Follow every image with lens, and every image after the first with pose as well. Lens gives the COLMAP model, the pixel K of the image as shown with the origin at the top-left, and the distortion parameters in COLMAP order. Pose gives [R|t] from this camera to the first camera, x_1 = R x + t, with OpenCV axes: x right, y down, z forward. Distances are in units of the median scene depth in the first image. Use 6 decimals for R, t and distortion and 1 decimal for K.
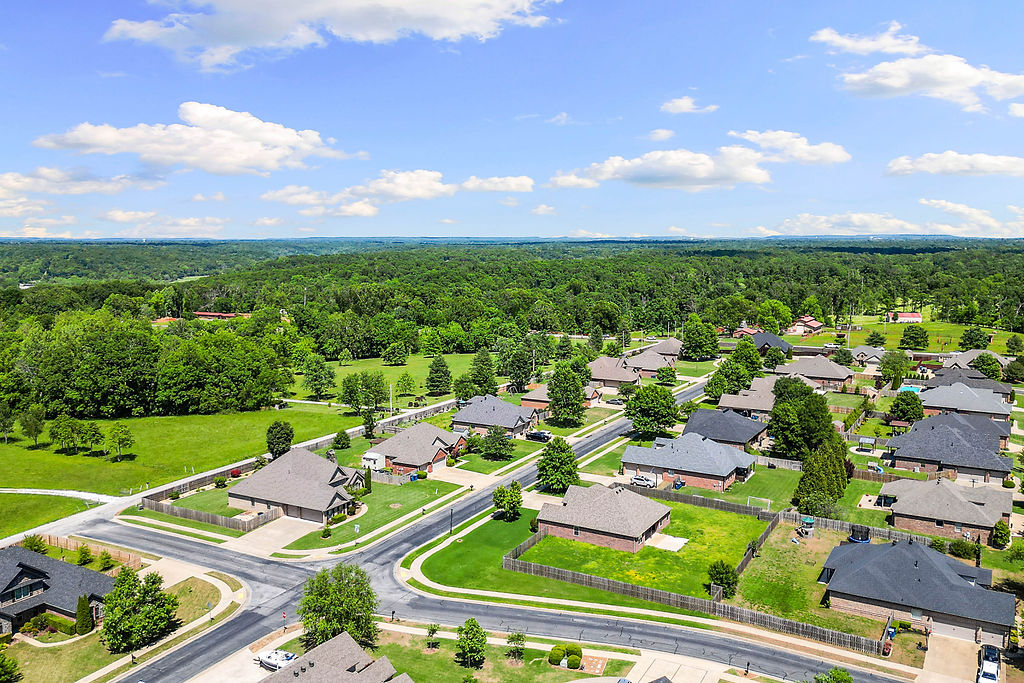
lens RADIAL K [[848.5, 0, 512.0], [0, 848.5, 341.5], [0, 0, 1]] dist [0.091405, -0.105952]
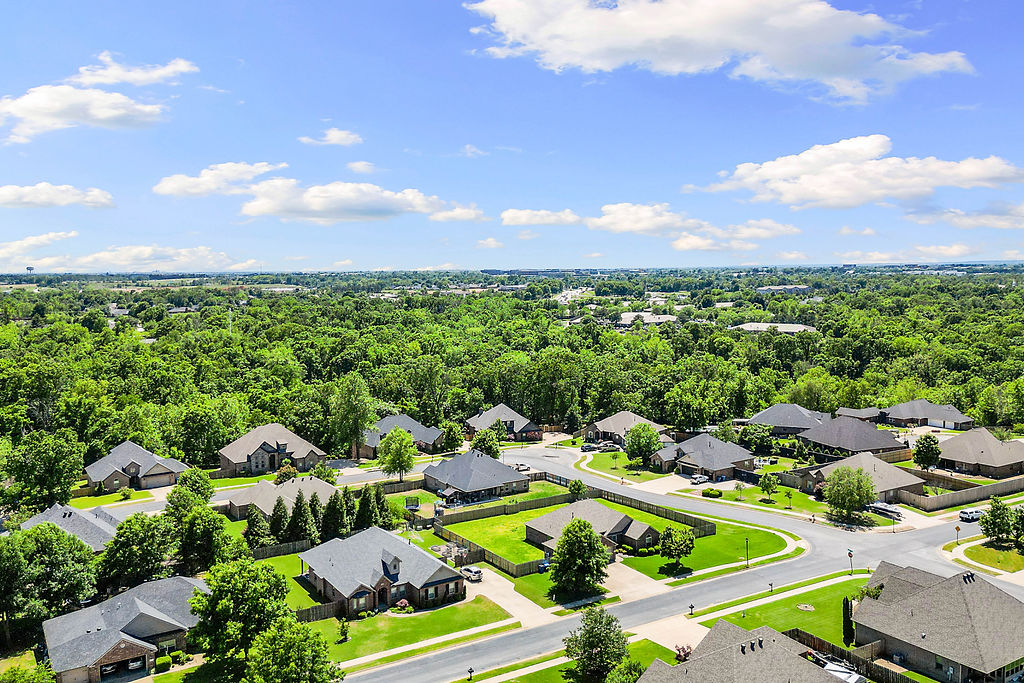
lens RADIAL K [[848.5, 0, 512.0], [0, 848.5, 341.5], [0, 0, 1]] dist [0.091405, -0.105952]
pose [[-0.882611, -0.032309, 0.468993, -0.272877], [0.066982, 0.978814, 0.193486, -0.218180], [-0.465309, 0.202187, -0.861747, 1.840384]]
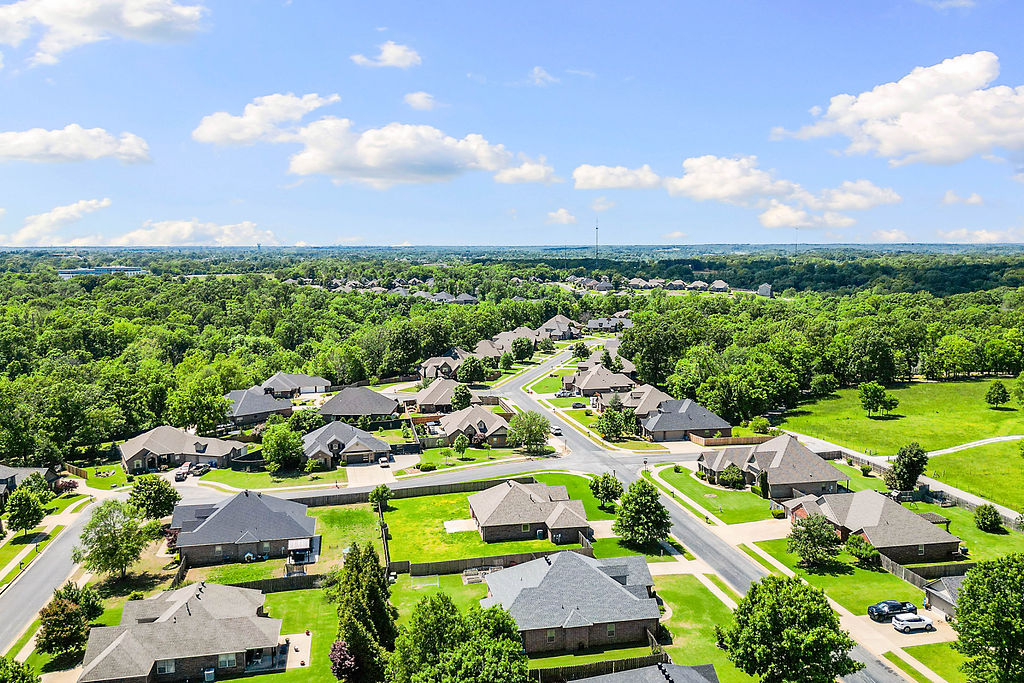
lens RADIAL K [[848.5, 0, 512.0], [0, 848.5, 341.5], [0, 0, 1]] dist [0.091405, -0.105952]
pose [[-0.757847, 0.080564, -0.647440, 0.753866], [-0.072211, 0.975893, 0.205959, -0.201144], [0.648424, 0.202838, -0.733759, 1.667991]]
